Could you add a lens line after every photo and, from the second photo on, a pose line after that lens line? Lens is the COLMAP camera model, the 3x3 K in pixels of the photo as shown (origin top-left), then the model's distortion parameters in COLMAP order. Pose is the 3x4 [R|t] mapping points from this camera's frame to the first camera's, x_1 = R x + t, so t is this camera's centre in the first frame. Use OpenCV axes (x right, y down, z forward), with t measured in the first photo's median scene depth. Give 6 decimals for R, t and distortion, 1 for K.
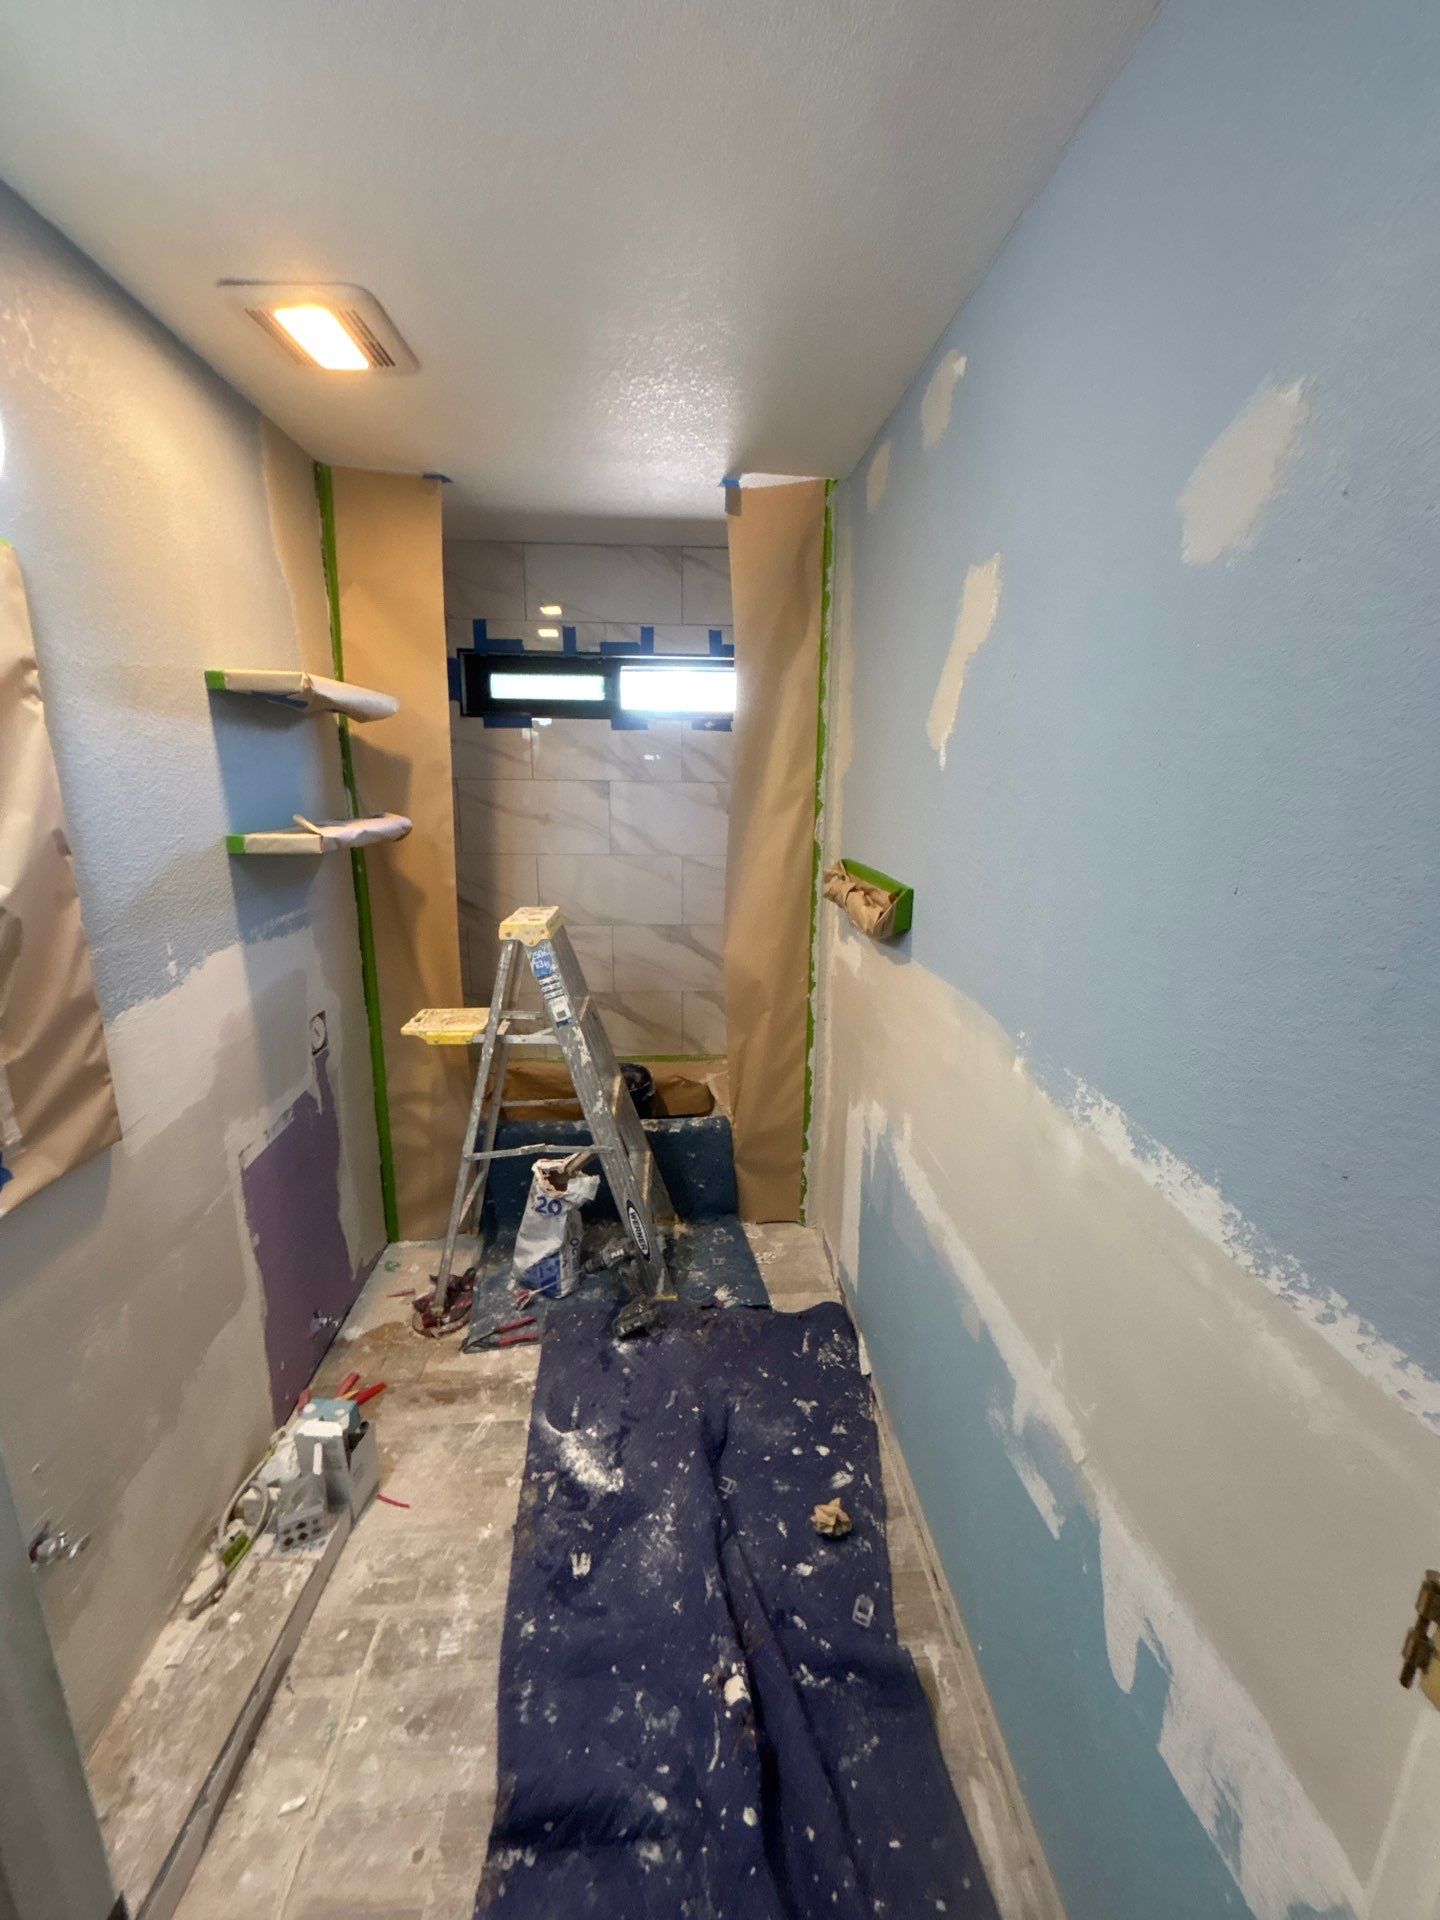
lens RADIAL K [[773.1, 0, 722.9], [0, 773.1, 958.2], [0, 0, 1]] dist [0.000428, 0.000086]
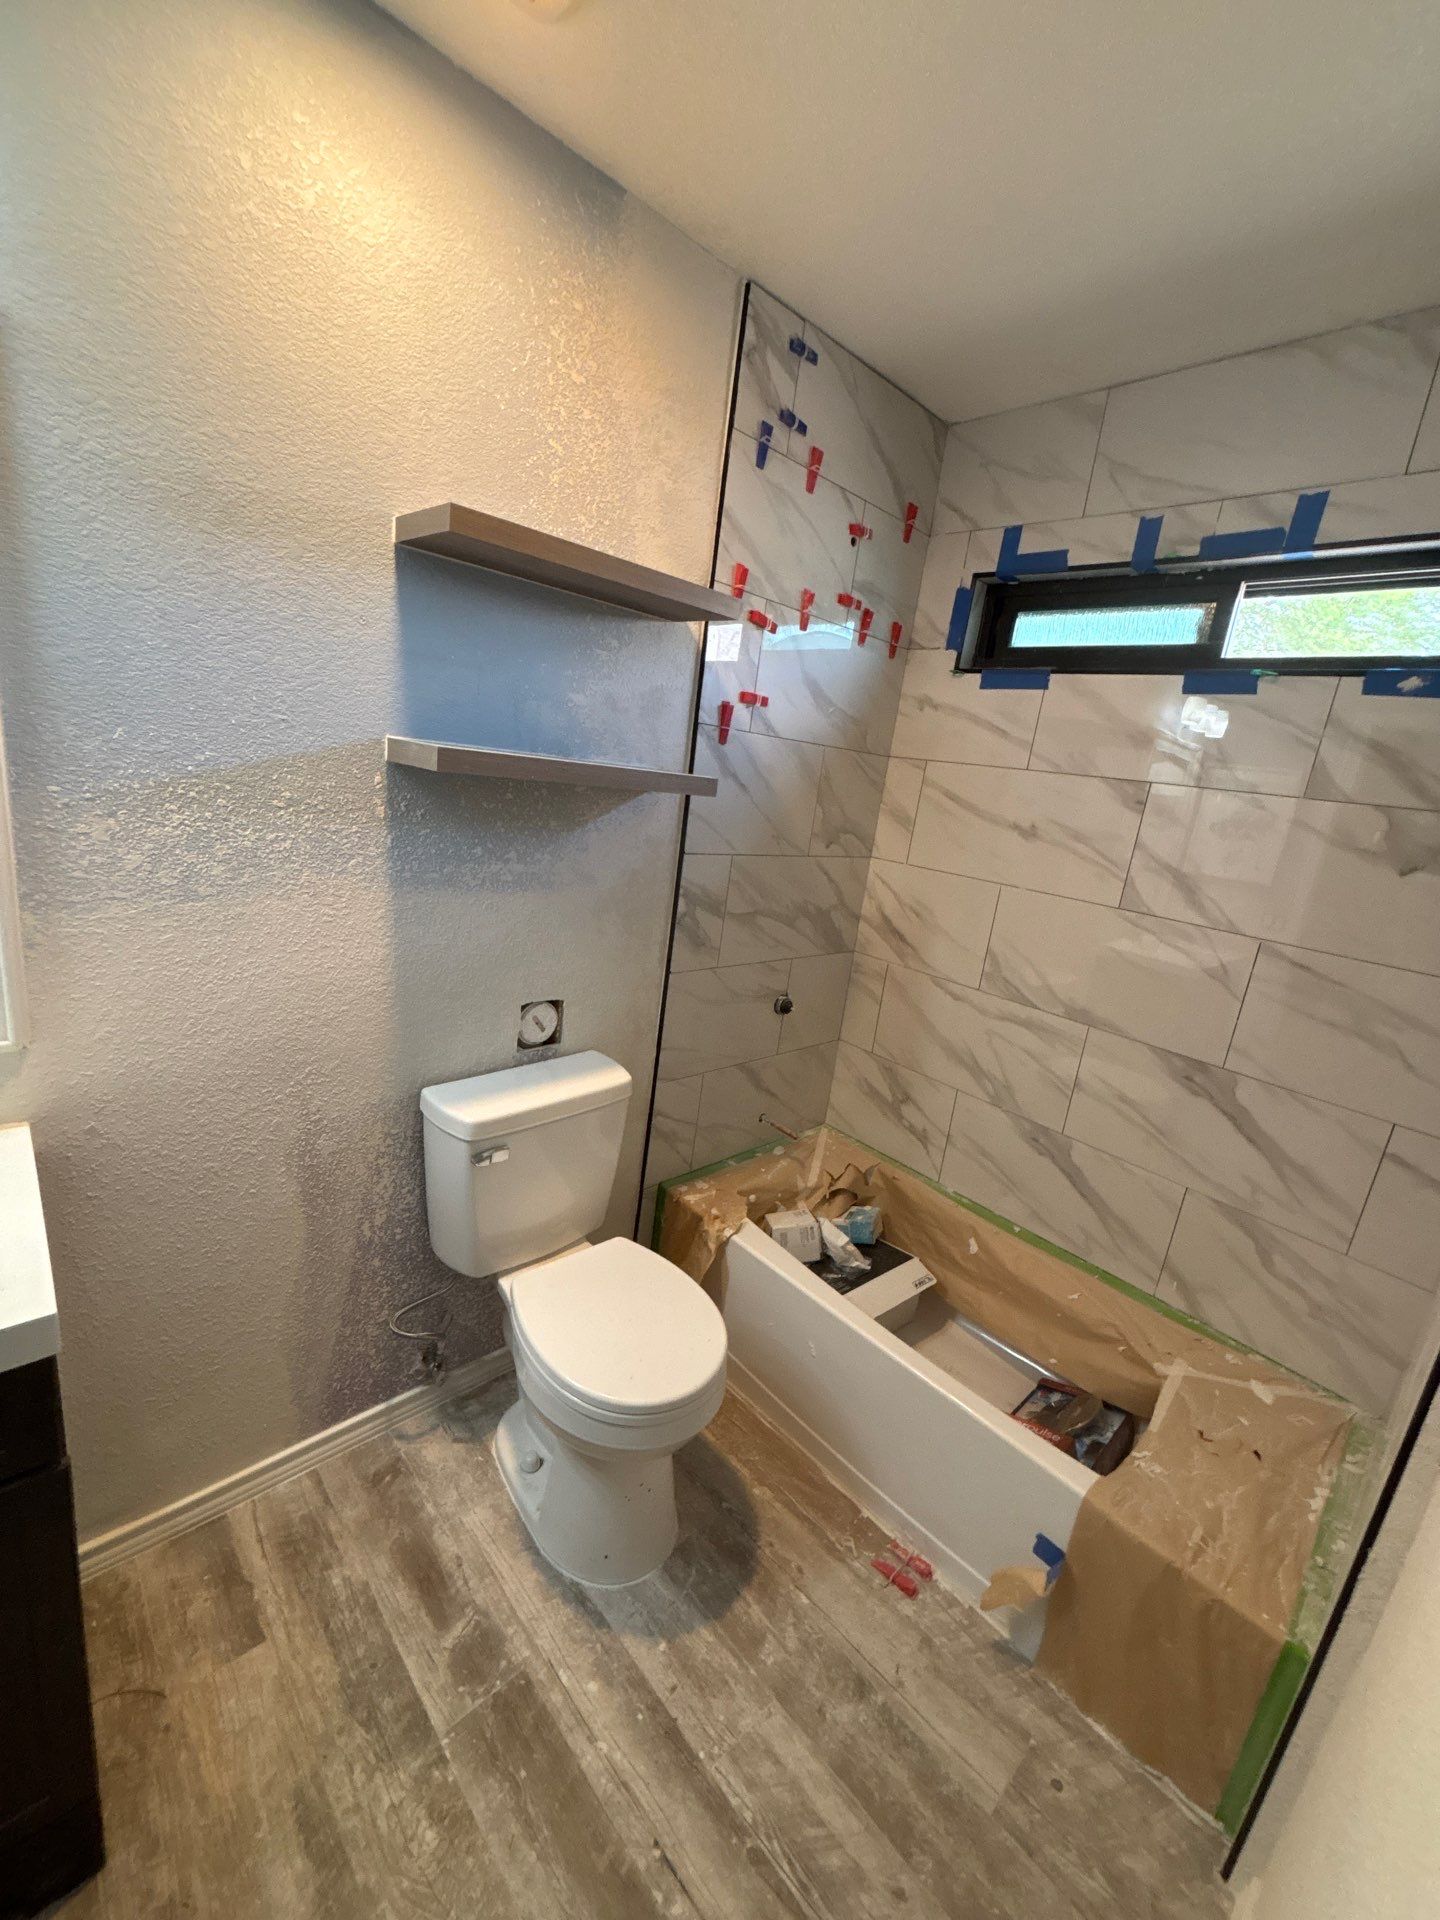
lens RADIAL K [[773.1, 0, 722.9], [0, 773.1, 958.2], [0, 0, 1]] dist [0.000428, 0.000086]
pose [[0.629388, 0.256860, -0.733412, 0.113109], [-0.294948, 0.952129, 0.080347, -0.062395], [0.718941, 0.165749, 0.675019, 0.432690]]
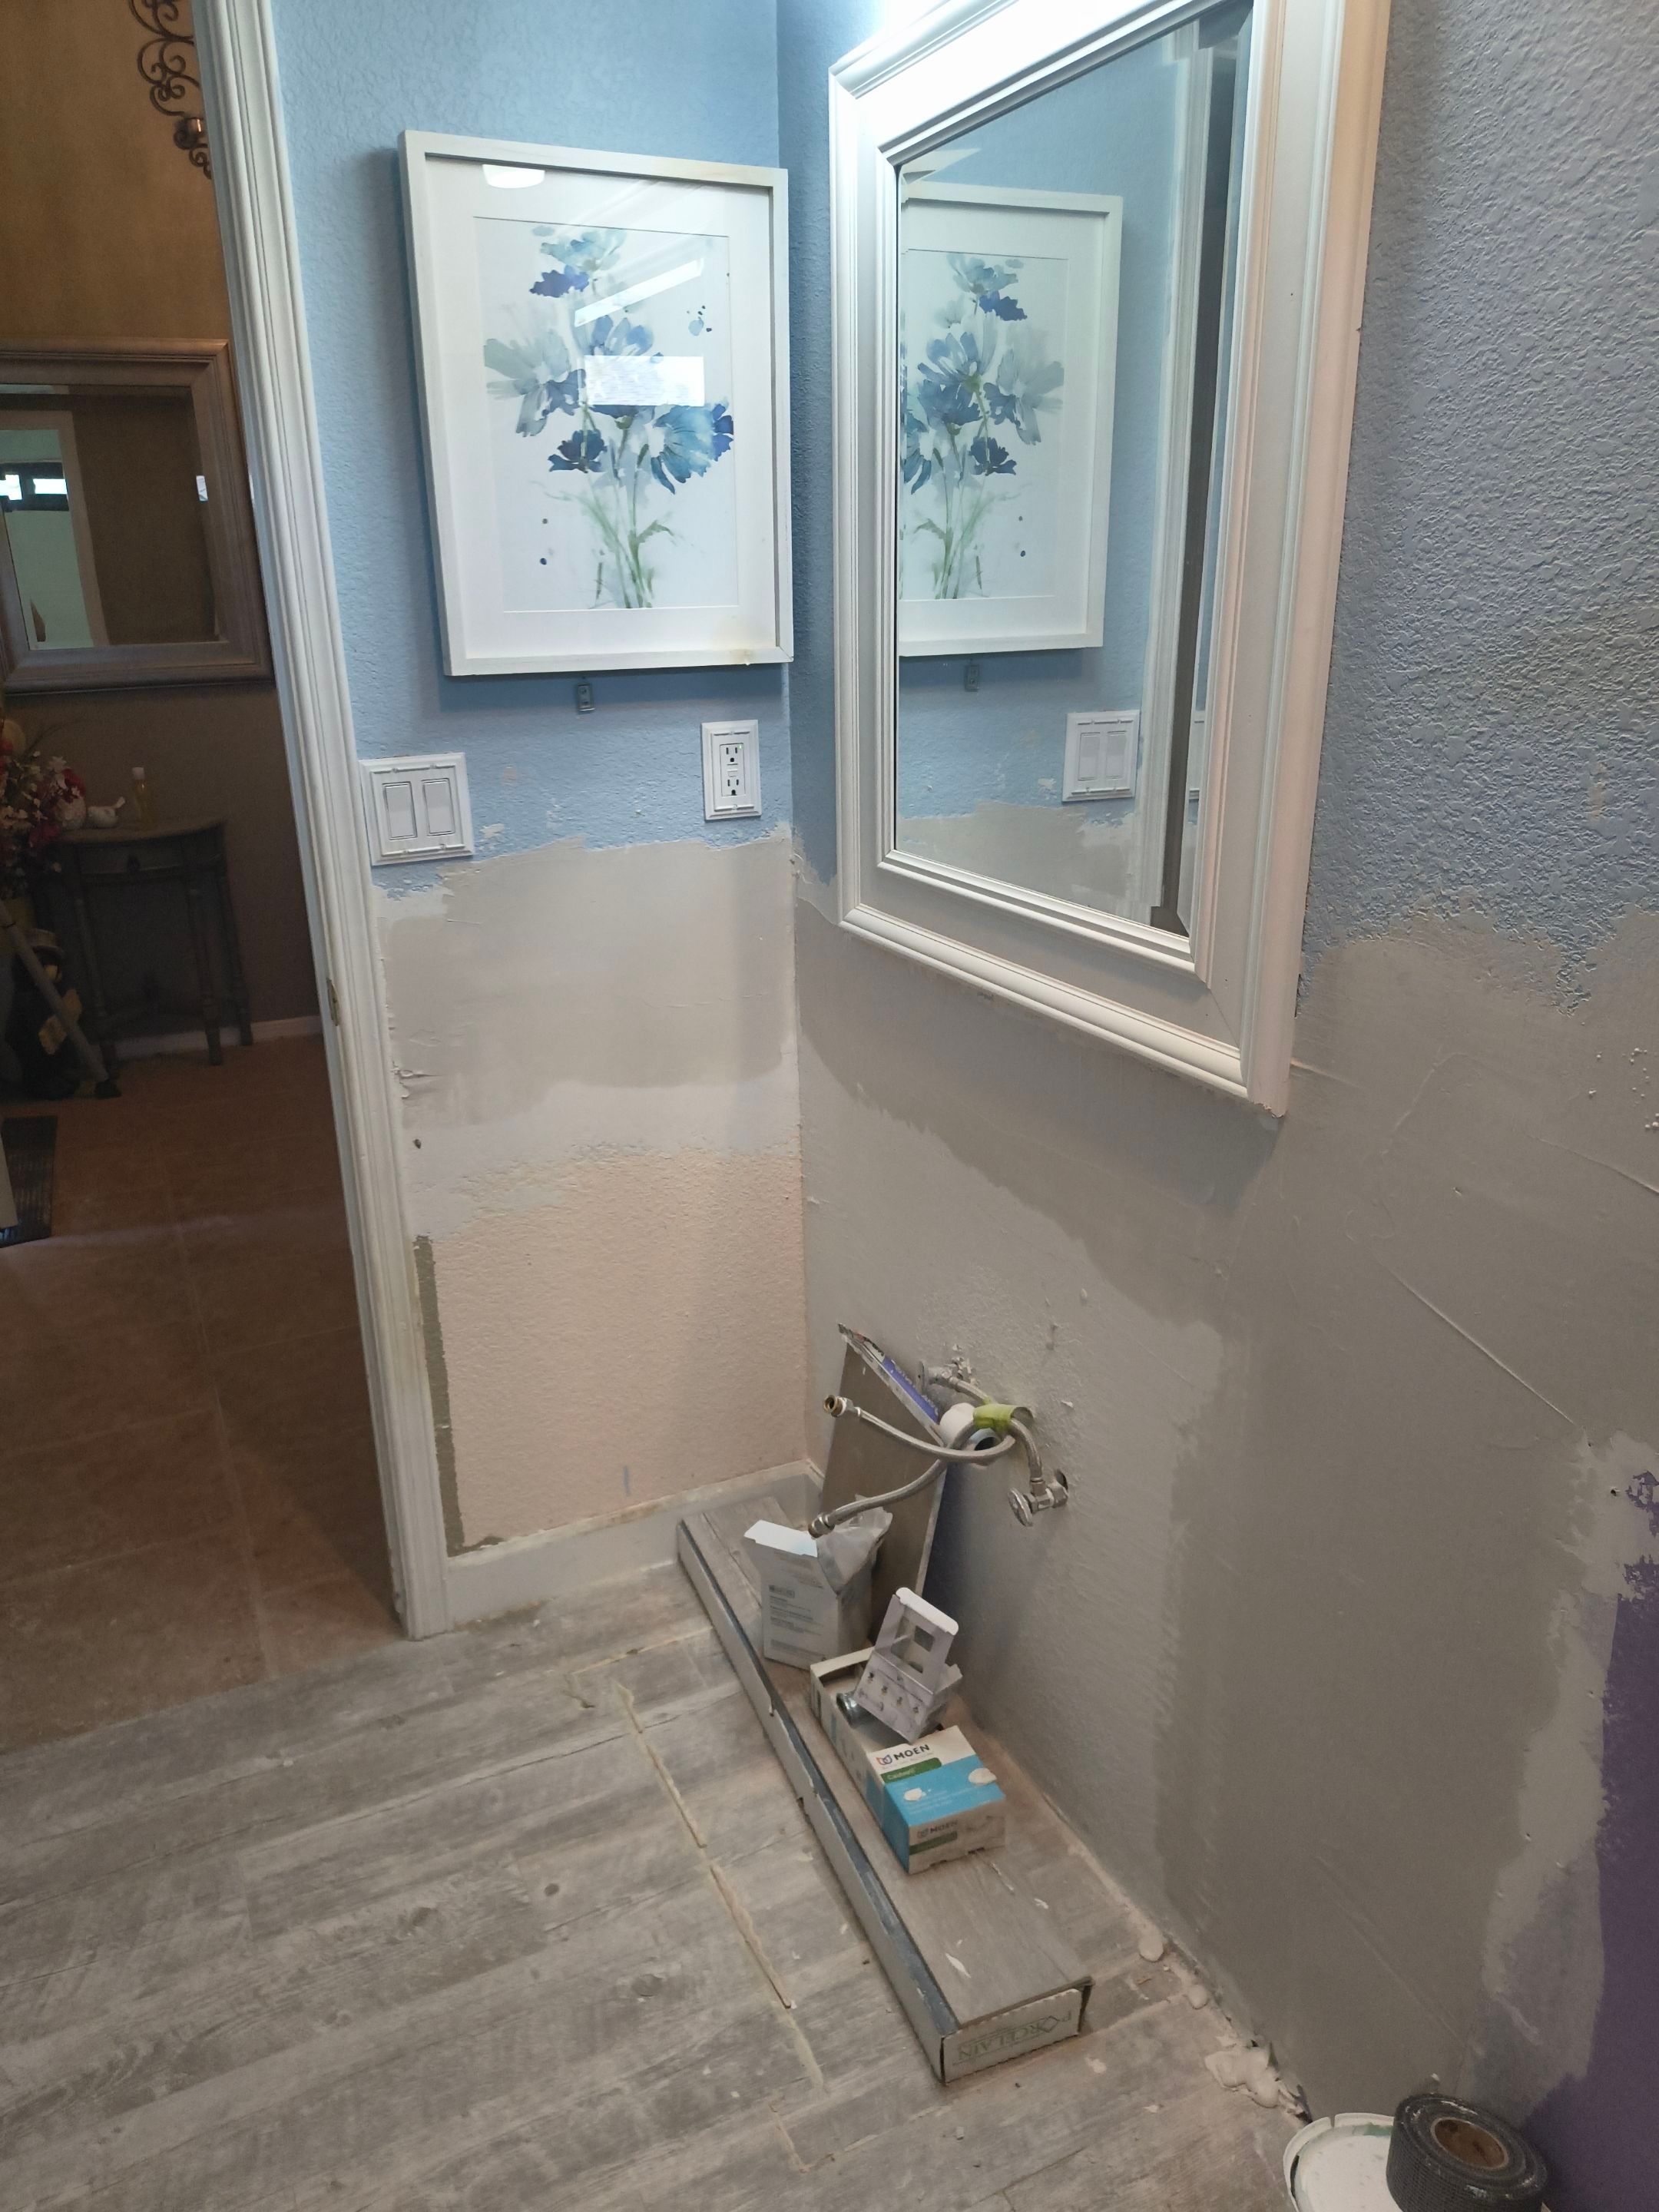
lens RADIAL K [[1521.8, 0, 817.6], [0, 1521.8, 1136.3], [0, 0, 1]] dist [-0.003537, -0.003834]
pose [[-0.931298, 0.129184, -0.340583, -0.089903], [-0.079194, 0.840828, 0.535477, -0.106628], [0.355546, 0.525661, -0.772831, 0.733042]]
